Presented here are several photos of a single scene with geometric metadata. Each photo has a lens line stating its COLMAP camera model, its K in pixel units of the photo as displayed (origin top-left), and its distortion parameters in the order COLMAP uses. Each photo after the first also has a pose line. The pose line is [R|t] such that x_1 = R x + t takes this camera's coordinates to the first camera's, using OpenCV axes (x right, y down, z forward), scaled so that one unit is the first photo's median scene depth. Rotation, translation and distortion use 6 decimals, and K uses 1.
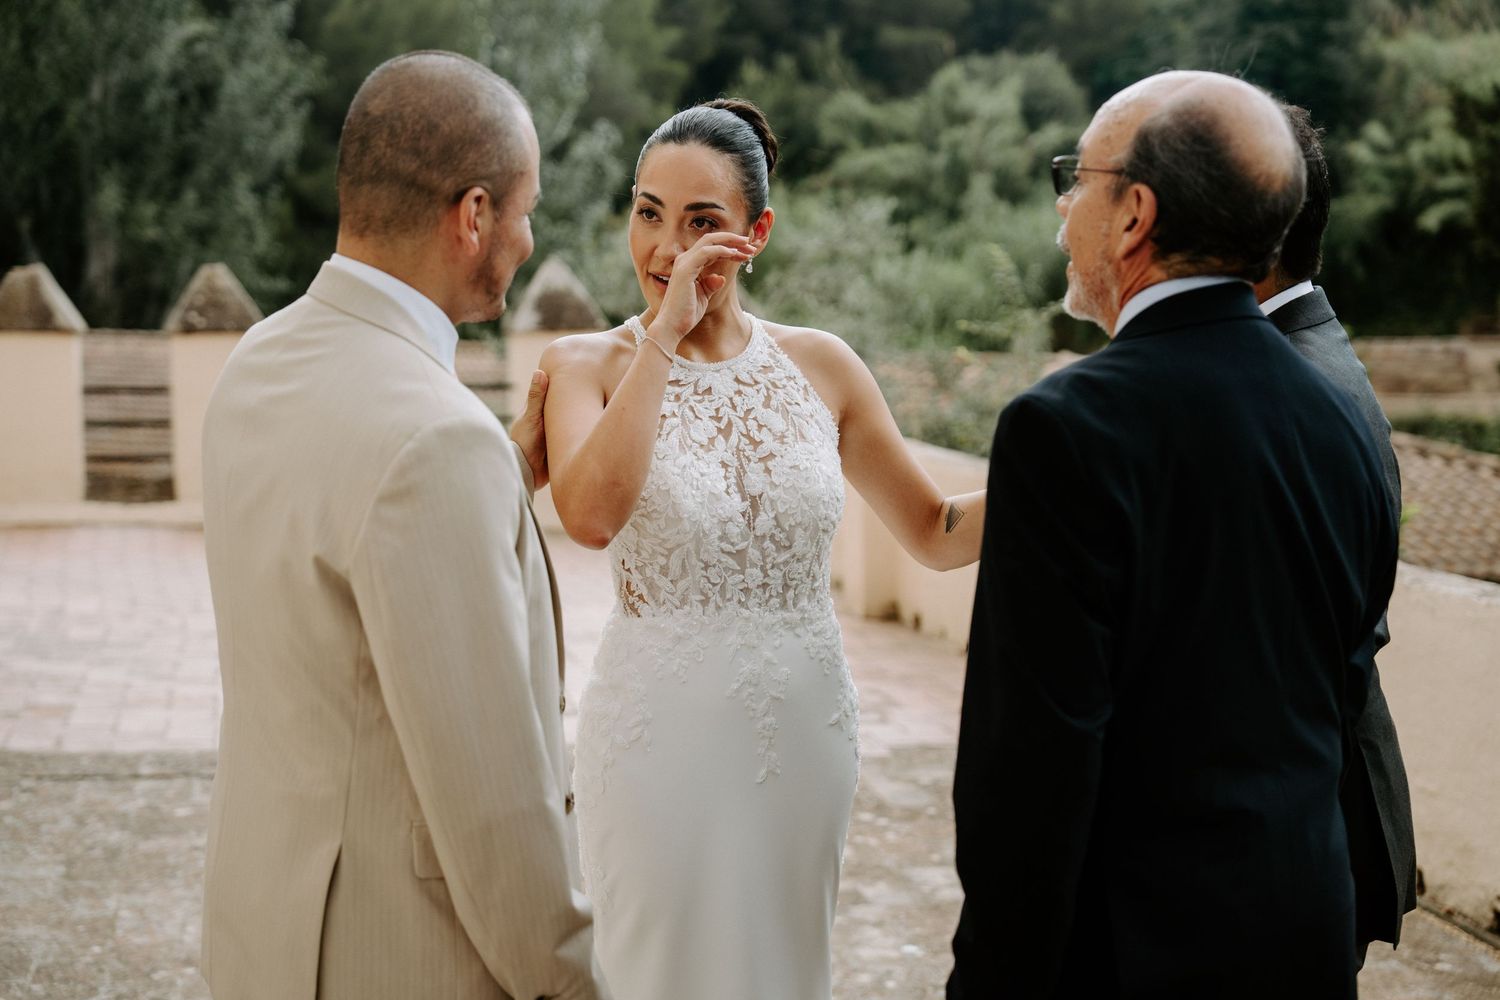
lens RADIAL K [[2300.6, 0, 749.2], [0, 2300.6, 498.4], [0, 0, 1]] dist [0.034703, 0.000000]
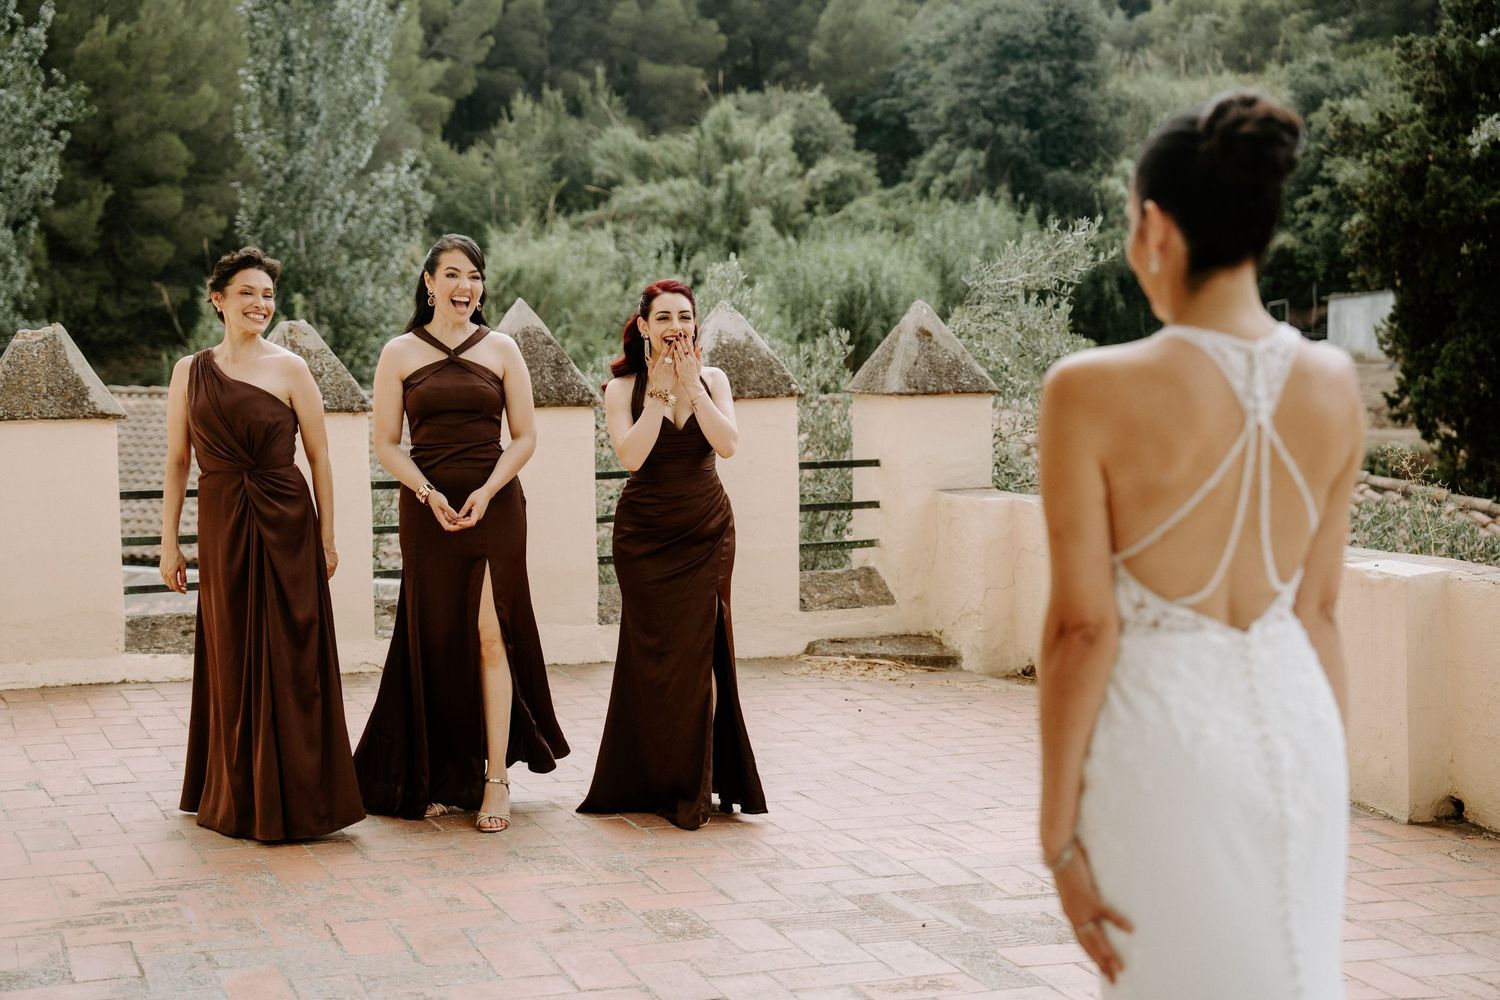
lens RADIAL K [[2086.3, 0, 750.9], [0, 2086.3, 501.4], [0, 0, 1]] dist [0.033440, 0.000000]
pose [[0.985645, -0.026130, 0.166798, -0.057767], [0.026607, 0.999646, -0.000622, -0.011127], [-0.166723, 0.005051, 0.985991, 0.095717]]
